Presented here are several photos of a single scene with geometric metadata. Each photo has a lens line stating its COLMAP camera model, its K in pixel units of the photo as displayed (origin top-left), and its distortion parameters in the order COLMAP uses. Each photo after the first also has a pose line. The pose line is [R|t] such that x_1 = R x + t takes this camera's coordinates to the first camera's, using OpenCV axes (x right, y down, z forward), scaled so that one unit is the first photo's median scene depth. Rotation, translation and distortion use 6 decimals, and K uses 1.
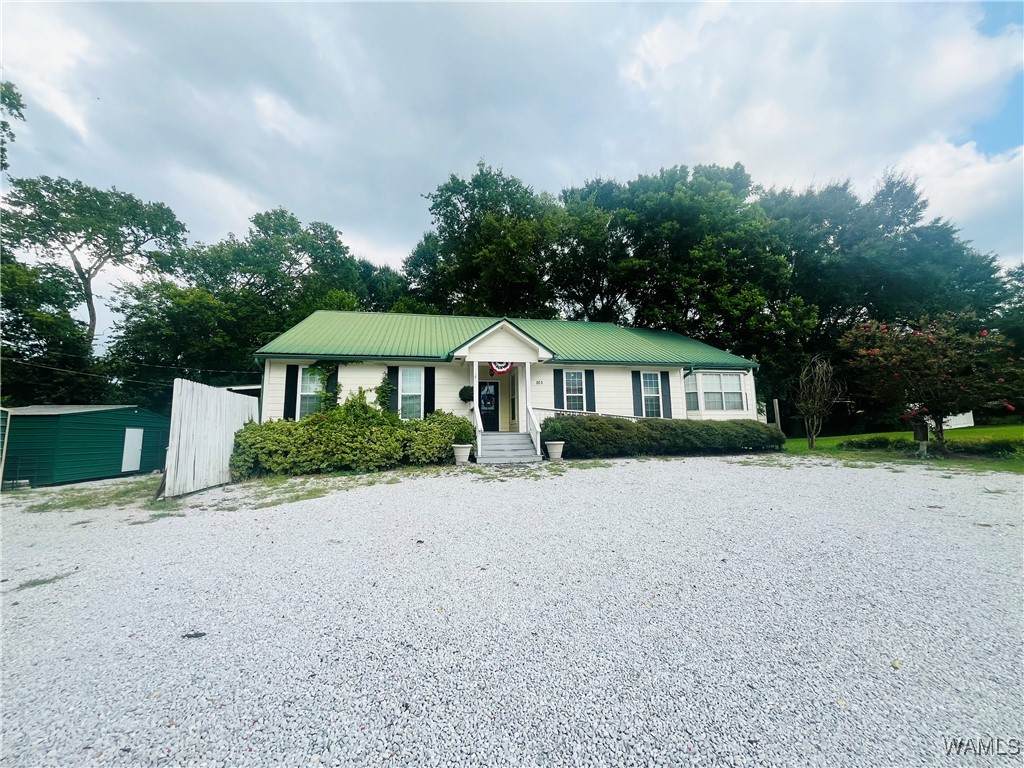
lens RADIAL K [[413.5, 0, 512.0], [0, 413.5, 384.0], [0, 0, 1]] dist [-0.006560, -0.000130]
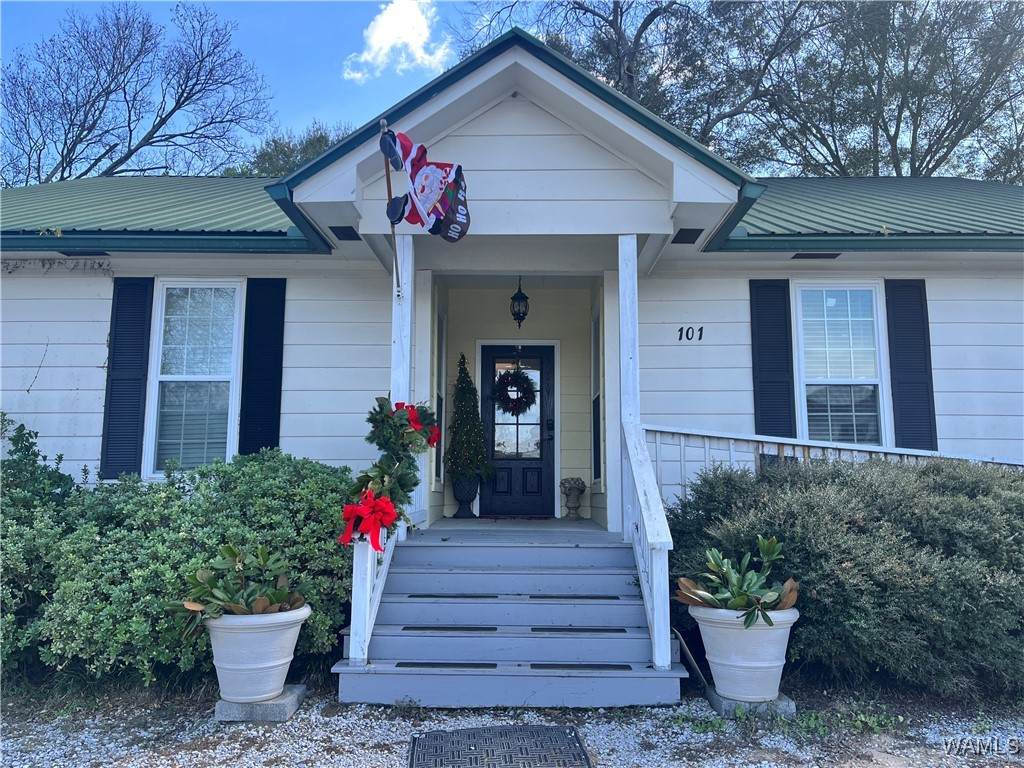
lens RADIAL K [[775.7, 0, 517.0], [0, 775.7, 385.9], [0, 0, 1]] dist [0.085428, -0.107471]
pose [[0.976601, -0.010512, -0.214804, 0.068604], [0.005904, 0.999739, -0.022083, 0.040775], [0.214980, 0.020298, 0.976407, 0.543334]]
